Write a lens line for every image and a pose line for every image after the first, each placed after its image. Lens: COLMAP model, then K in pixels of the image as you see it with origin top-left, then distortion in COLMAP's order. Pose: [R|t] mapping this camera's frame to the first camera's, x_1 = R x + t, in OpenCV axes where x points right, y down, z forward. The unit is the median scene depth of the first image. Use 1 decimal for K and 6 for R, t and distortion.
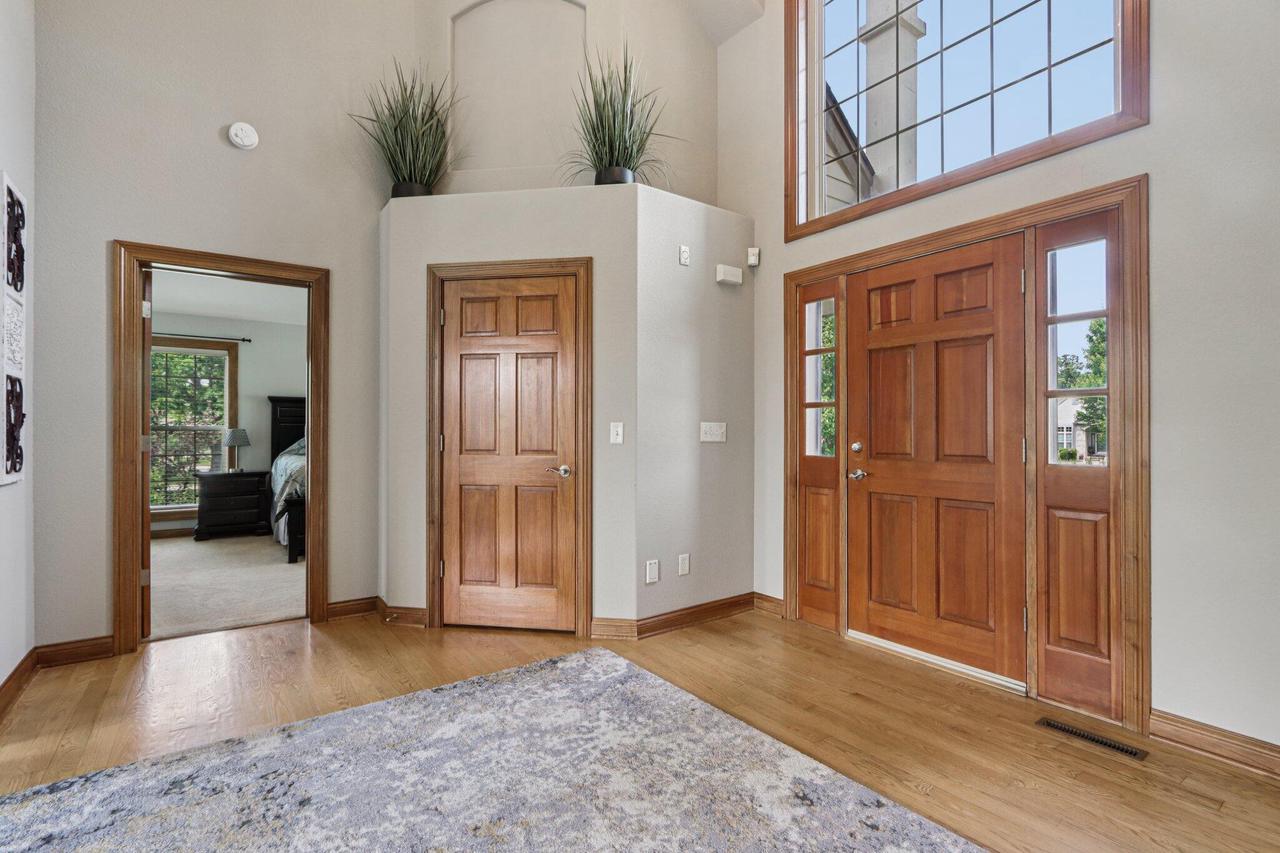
lens RADIAL K [[603.7, 0, 641.6], [0, 603.7, 427.1], [0, 0, 1]] dist [-0.020604, 0.005336]
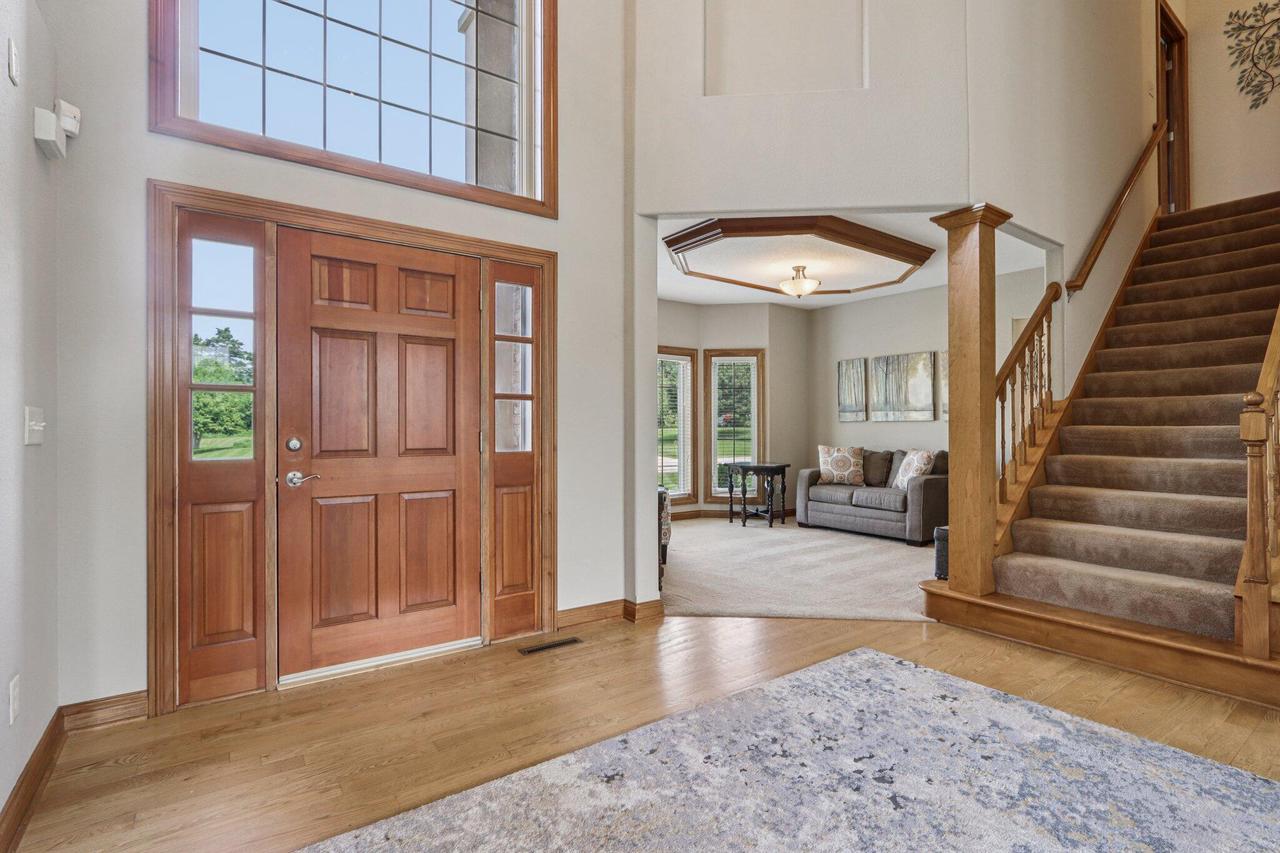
lens RADIAL K [[603.7, 0, 614.7], [0, 603.7, 423.3], [0, 0, 1]] dist [-0.020604, 0.005336]
pose [[0.013395, 0.010256, 0.999858, -0.470250], [-0.007208, 0.999922, -0.010160, 0.010555], [-0.999884, -0.007071, 0.013468, 0.600419]]
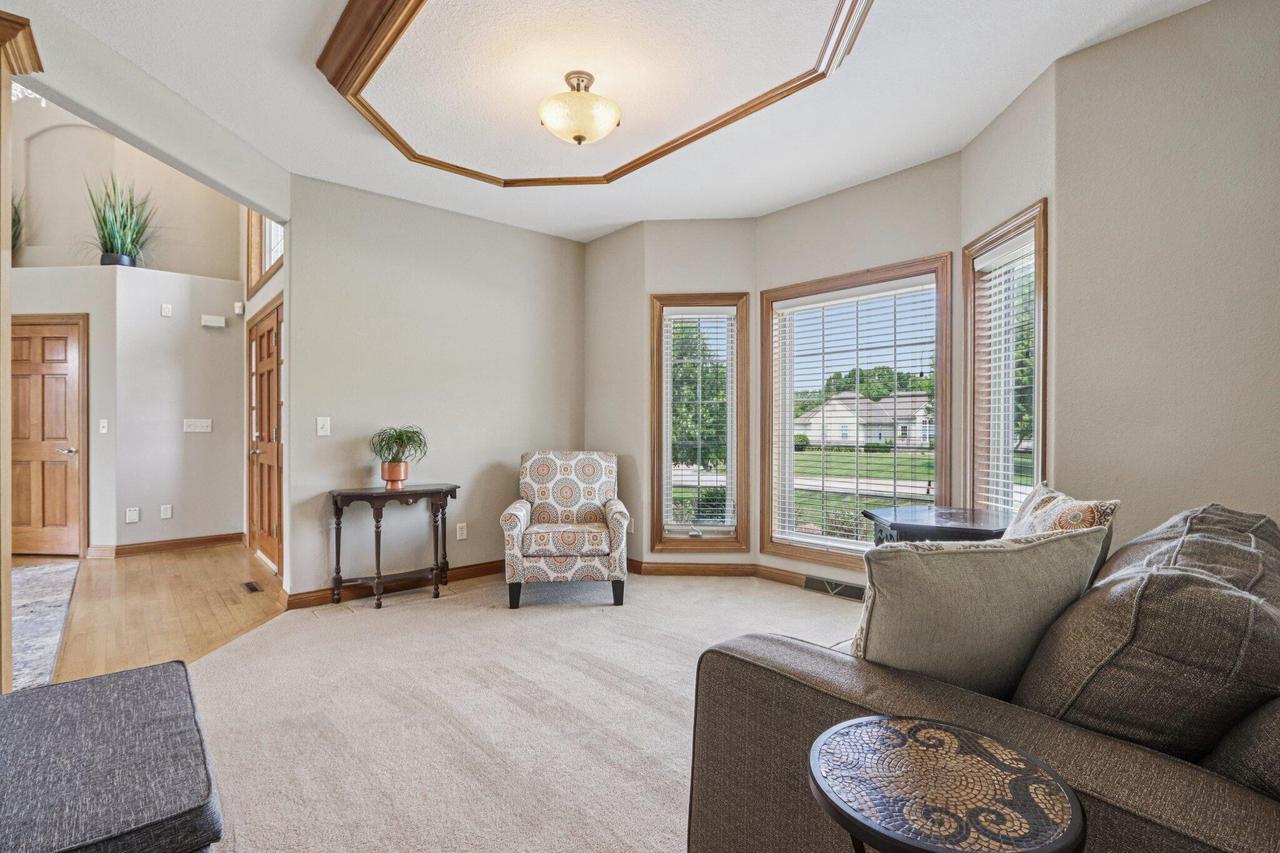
lens RADIAL K [[603.7, 0, 641.0], [0, 603.7, 419.6], [0, 0, 1]] dist [-0.020604, 0.005336]
pose [[0.995766, 0.000179, 0.091922, 1.323063], [-0.000799, 0.999977, 0.006701, -0.021093], [-0.091919, -0.006746, 0.995744, -0.729131]]
